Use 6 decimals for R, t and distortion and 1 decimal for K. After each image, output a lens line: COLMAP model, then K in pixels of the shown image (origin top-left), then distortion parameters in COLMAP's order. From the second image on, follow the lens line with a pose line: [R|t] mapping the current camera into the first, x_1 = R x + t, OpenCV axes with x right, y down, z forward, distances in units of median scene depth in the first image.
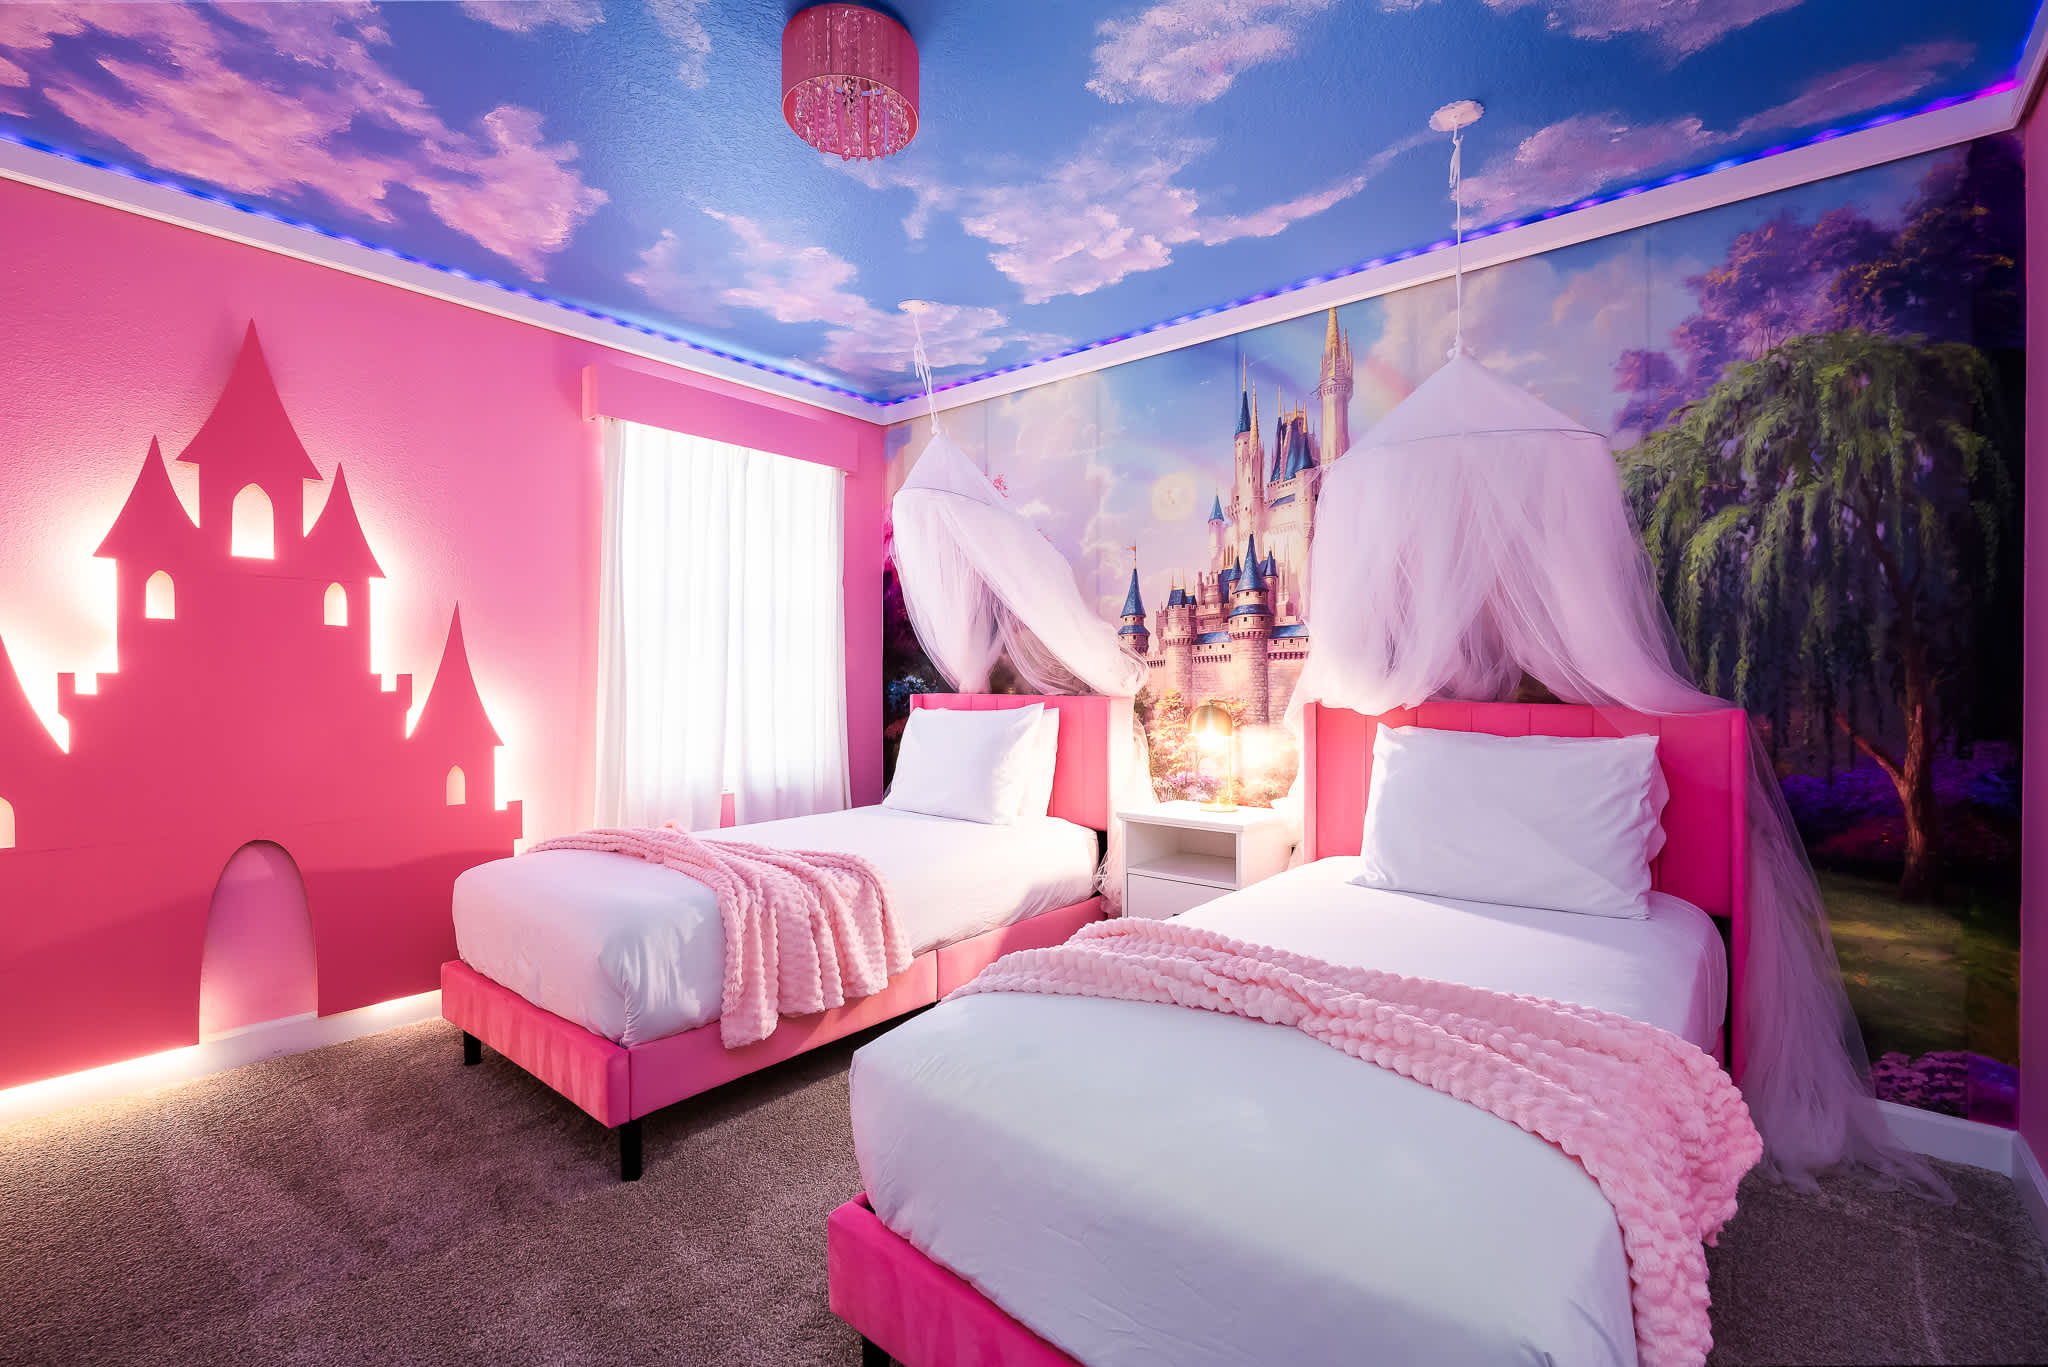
lens RADIAL K [[924.2, 0, 1035.6], [0, 924.2, 685.5], [0, 0, 1]] dist [0.003122, -0.002010]
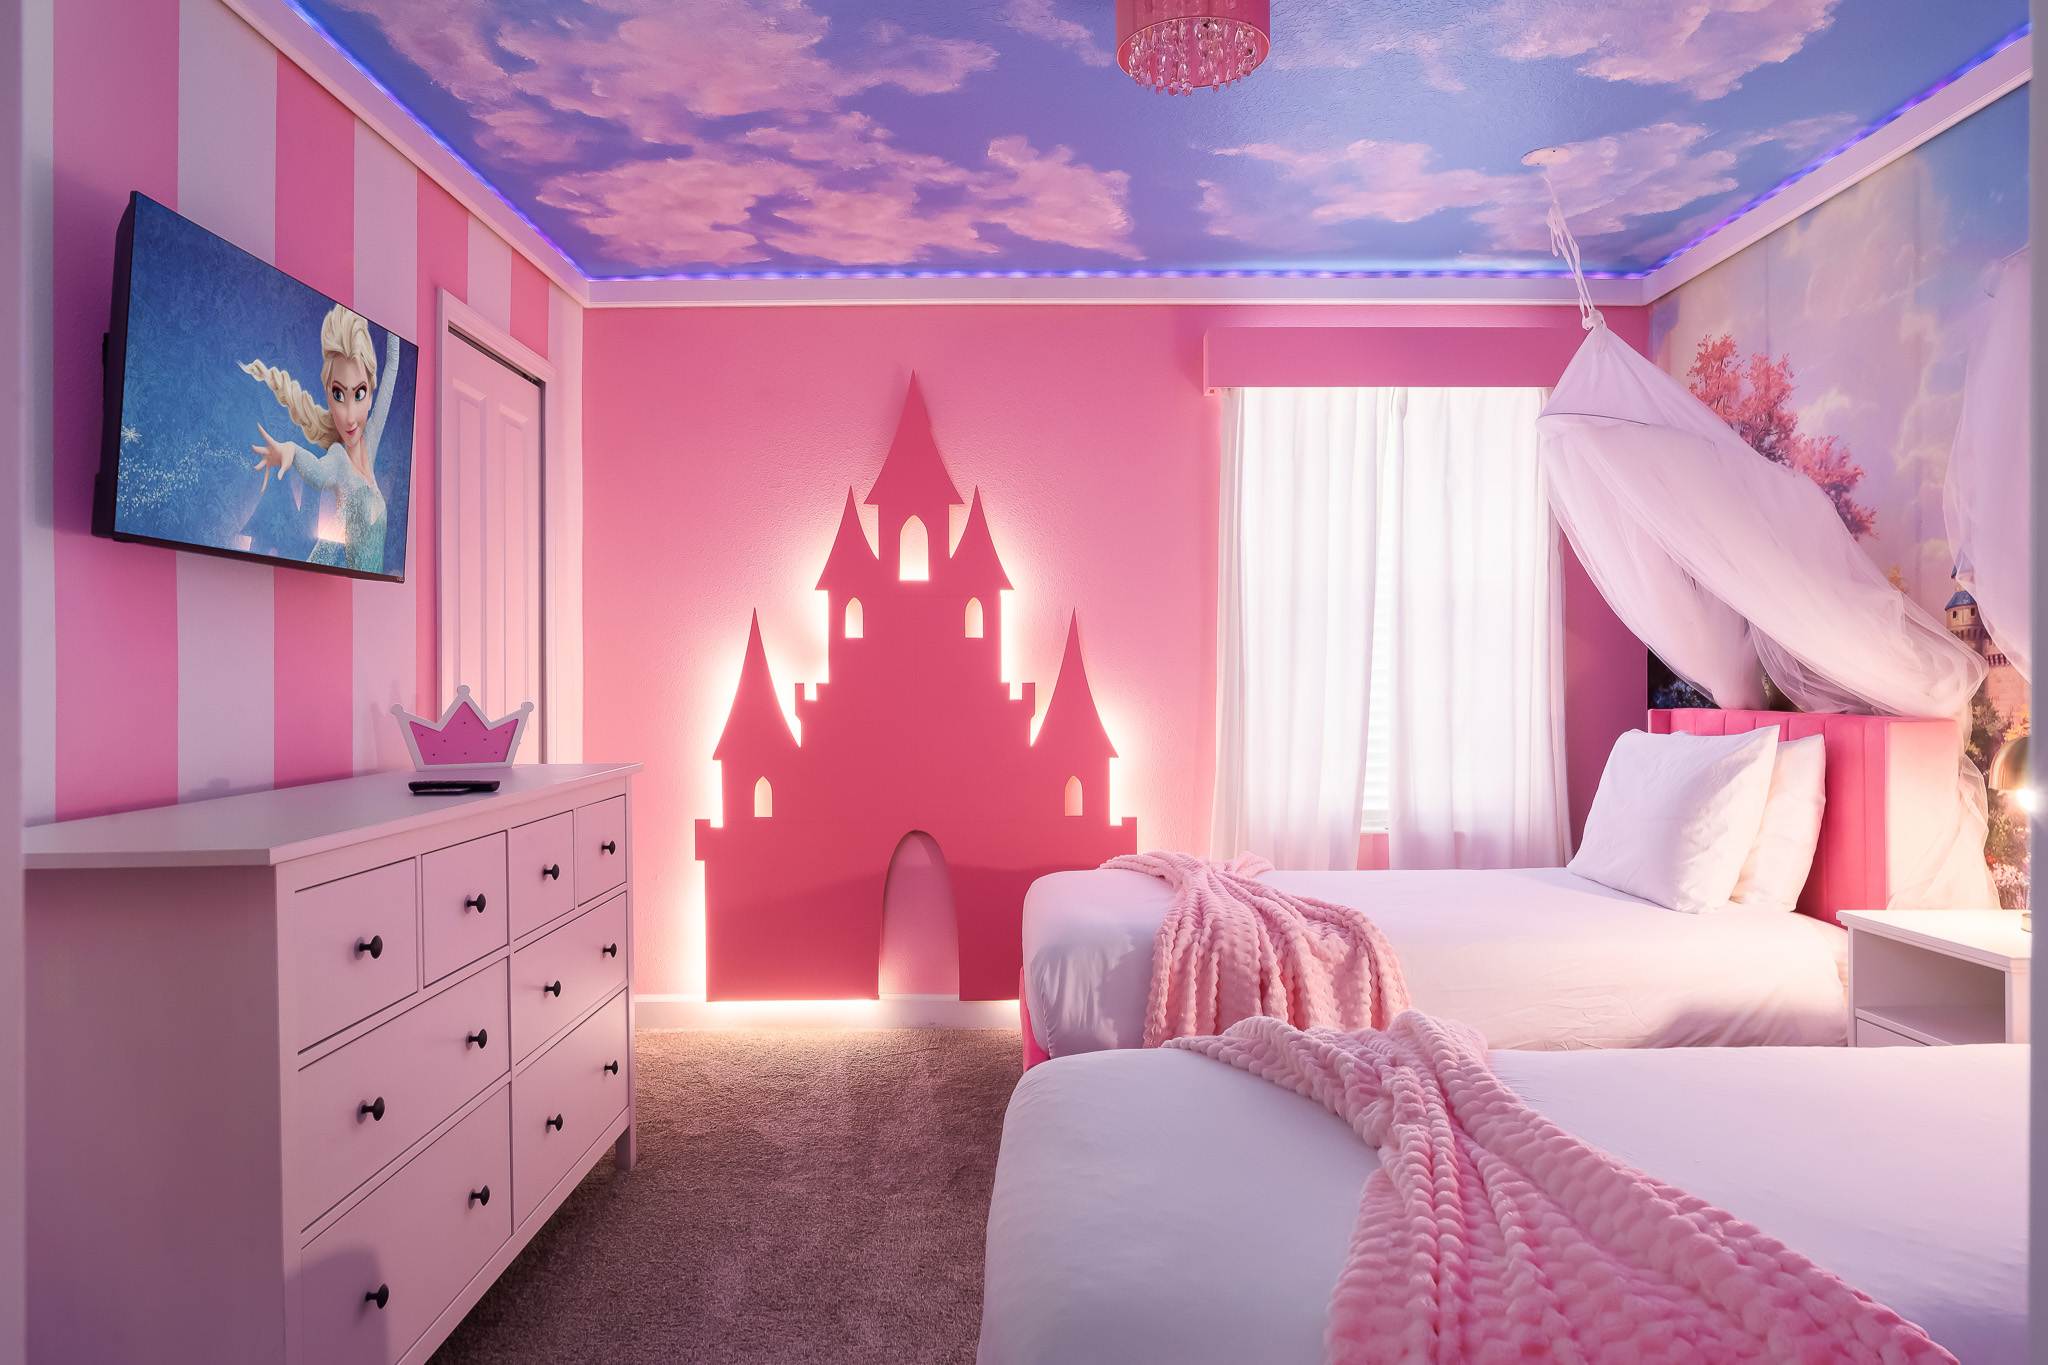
lens RADIAL K [[1357.1, 0, 982.8], [0, 1357.1, 684.9], [0, 0, 1]] dist [-0.002853, 0.008569]
pose [[0.625106, -0.001383, -0.780539, 0.418447], [-0.002785, 0.999988, -0.004002, -0.003412], [0.780535, 0.004675, 0.625095, 0.023926]]
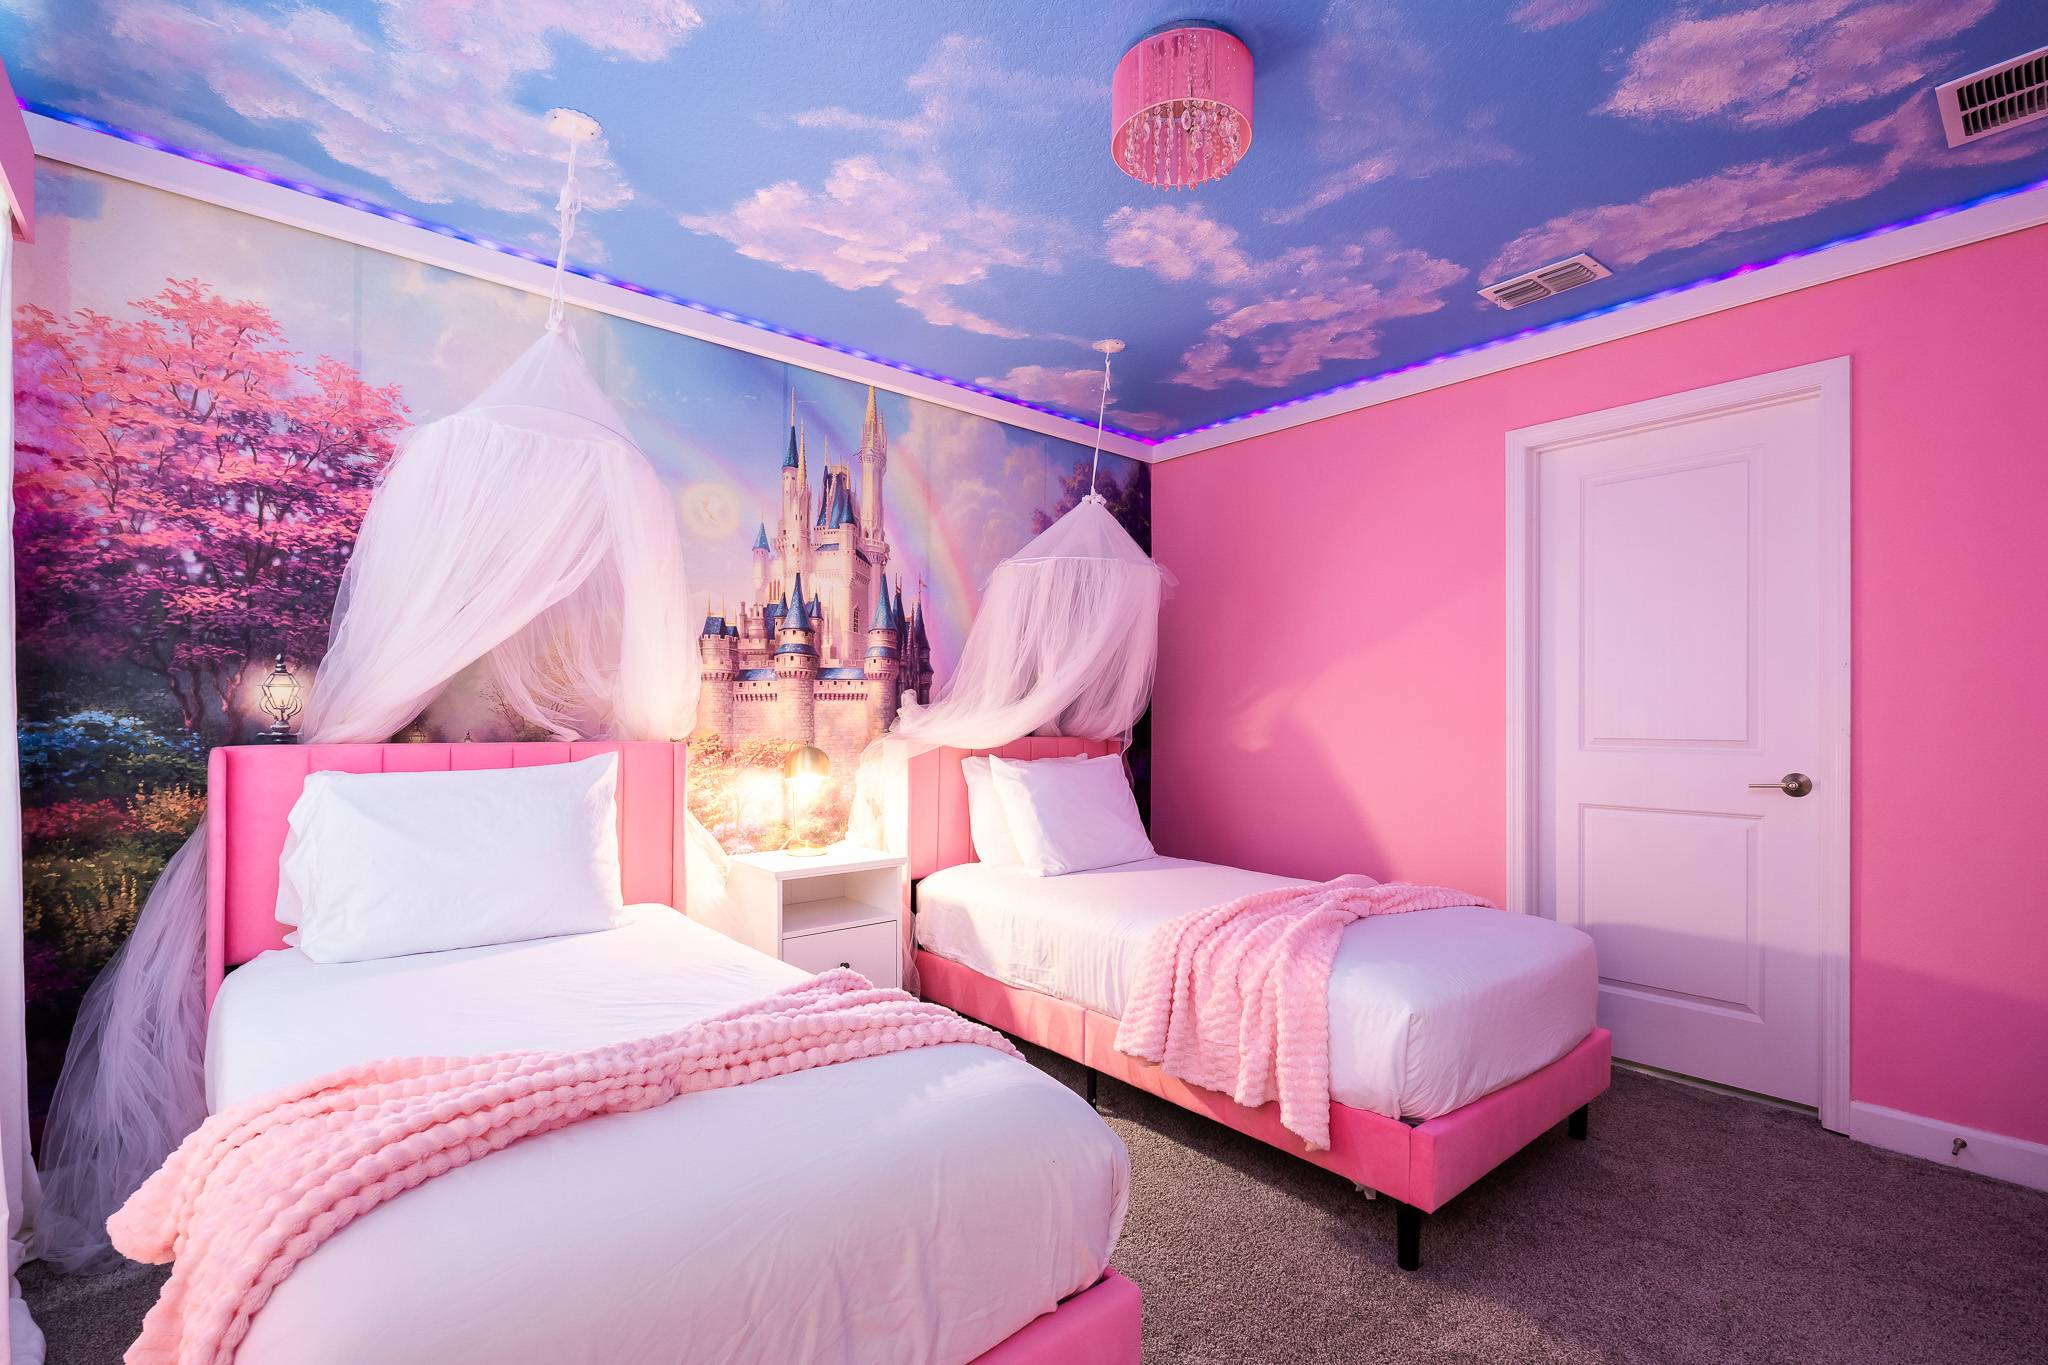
lens RADIAL K [[924.2, 0, 1026.6], [0, 924.2, 713.8], [0, 0, 1]] dist [0.003122, -0.002010]
pose [[0.155952, 0.004738, 0.987753, -0.721691], [0.004149, 0.999977, -0.005452, -0.006349], [-0.987756, 0.004948, 0.155929, 0.619229]]
